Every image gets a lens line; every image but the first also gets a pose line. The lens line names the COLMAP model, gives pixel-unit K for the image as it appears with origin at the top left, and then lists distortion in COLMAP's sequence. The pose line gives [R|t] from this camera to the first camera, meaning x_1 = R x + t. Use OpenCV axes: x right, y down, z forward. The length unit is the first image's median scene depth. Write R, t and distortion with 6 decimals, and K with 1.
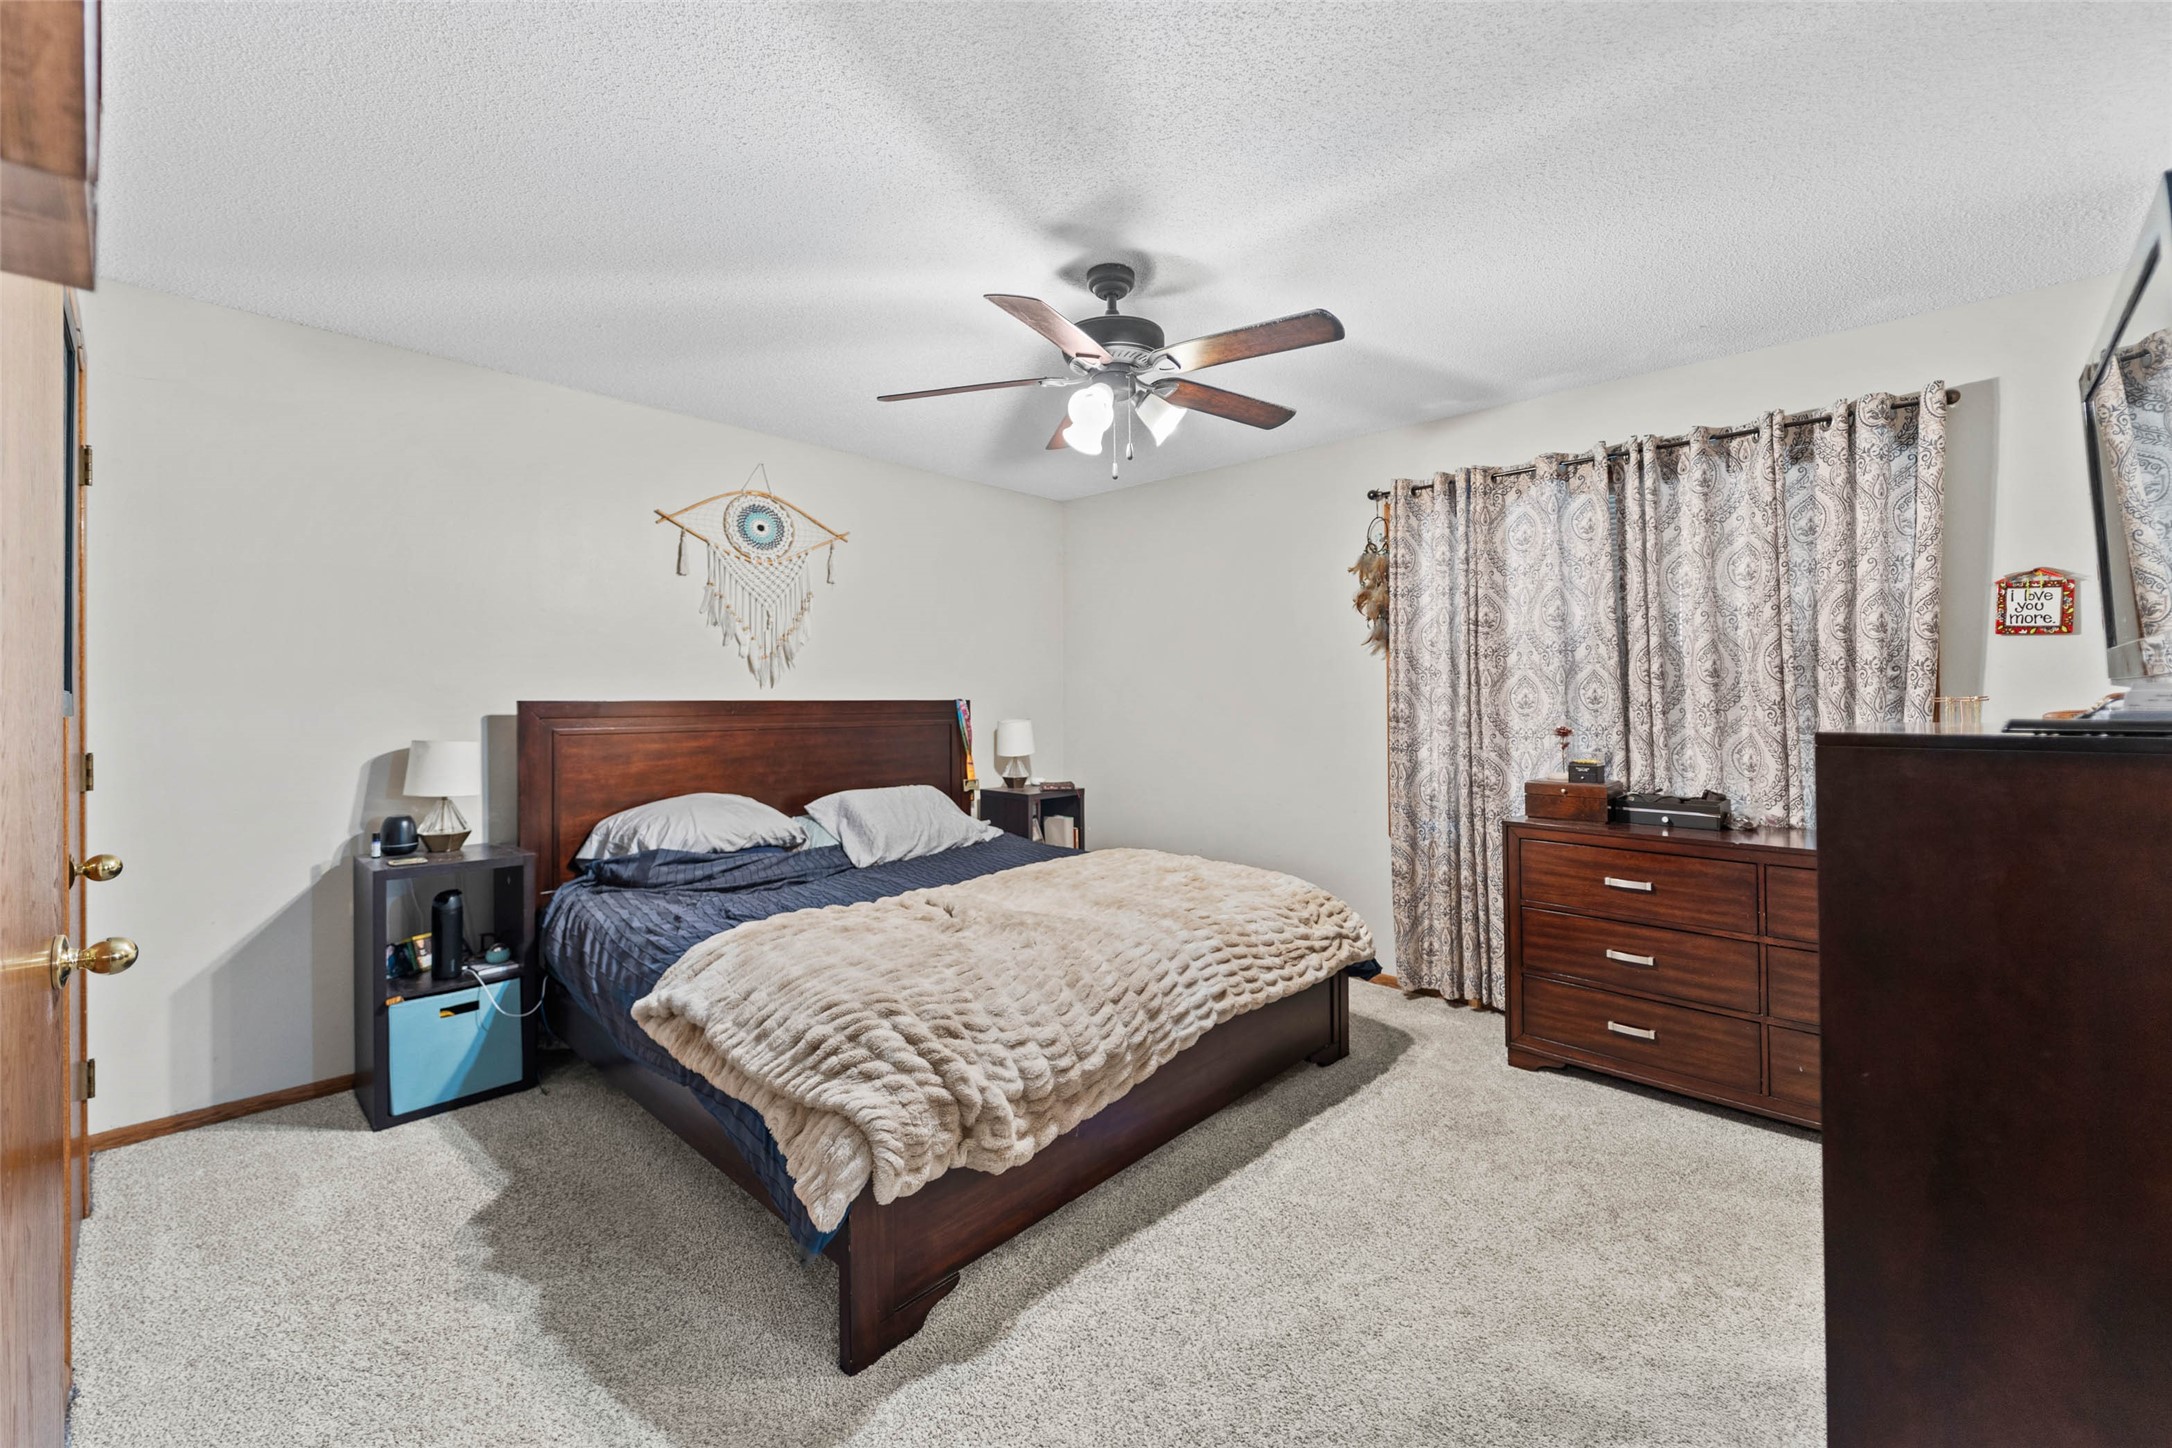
lens RADIAL K [[875.8, 0, 1116.4], [0, 875.8, 693.8], [0, 0, 1]] dist [0.004339, -0.002496]
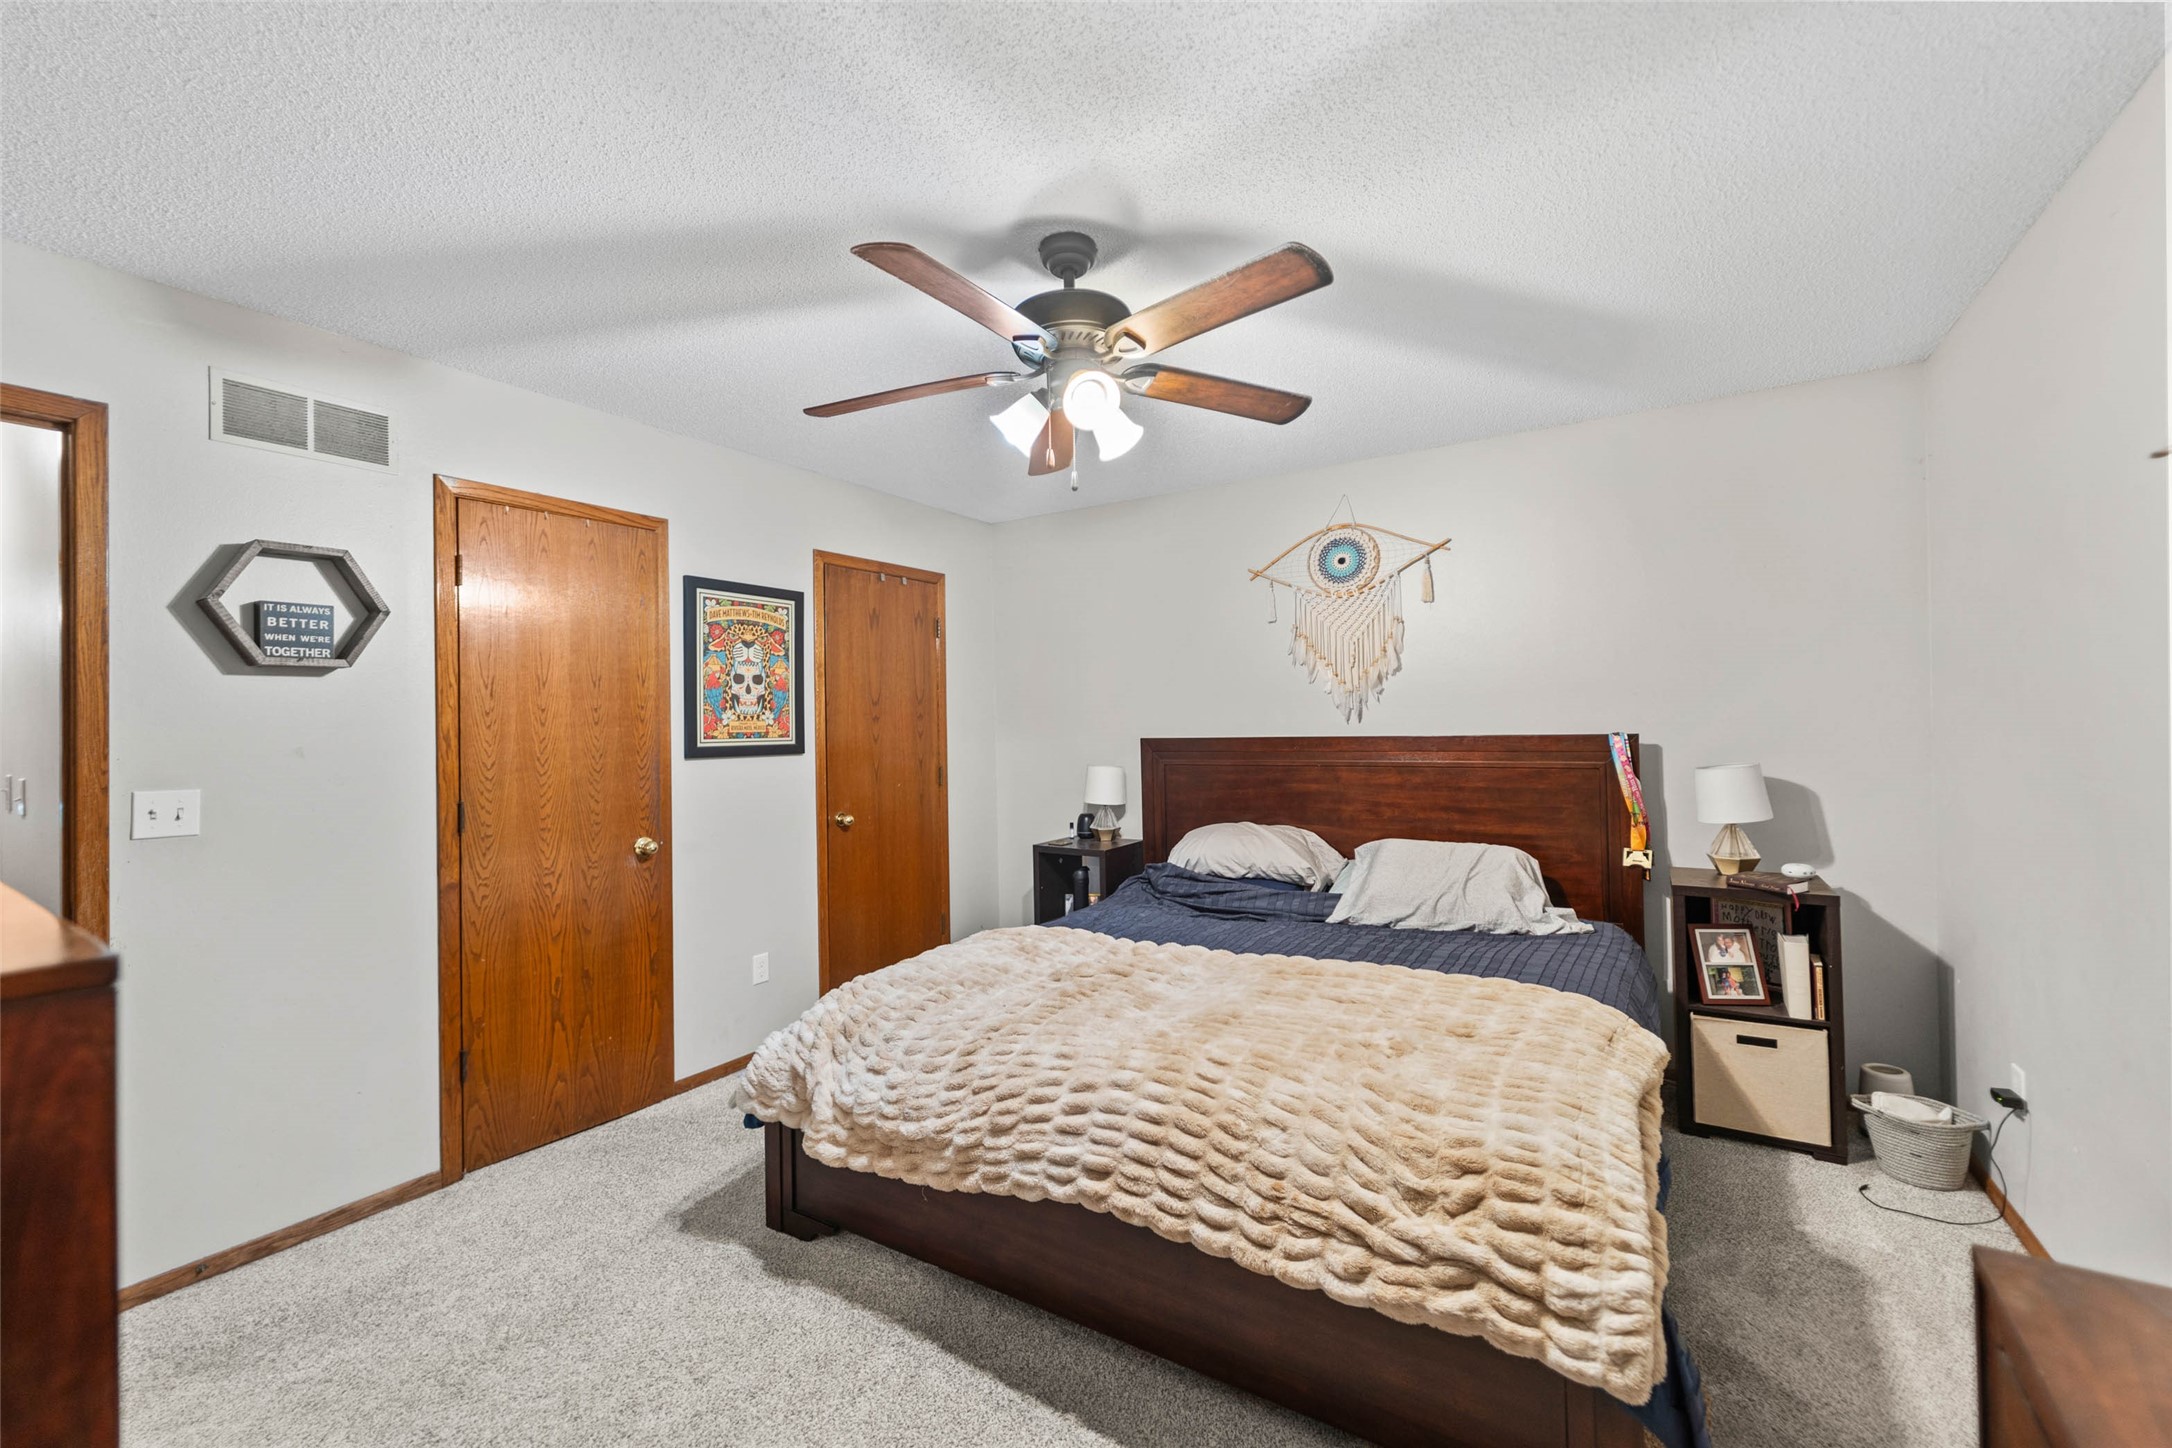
lens RADIAL K [[875.8, 0, 1091.7], [0, 875.8, 718.0], [0, 0, 1]] dist [0.004339, -0.002496]
pose [[0.171987, -0.010808, -0.985040, 0.764000], [0.026154, 0.999637, -0.006402, -0.020490], [0.984752, -0.024662, 0.172208, 0.814866]]
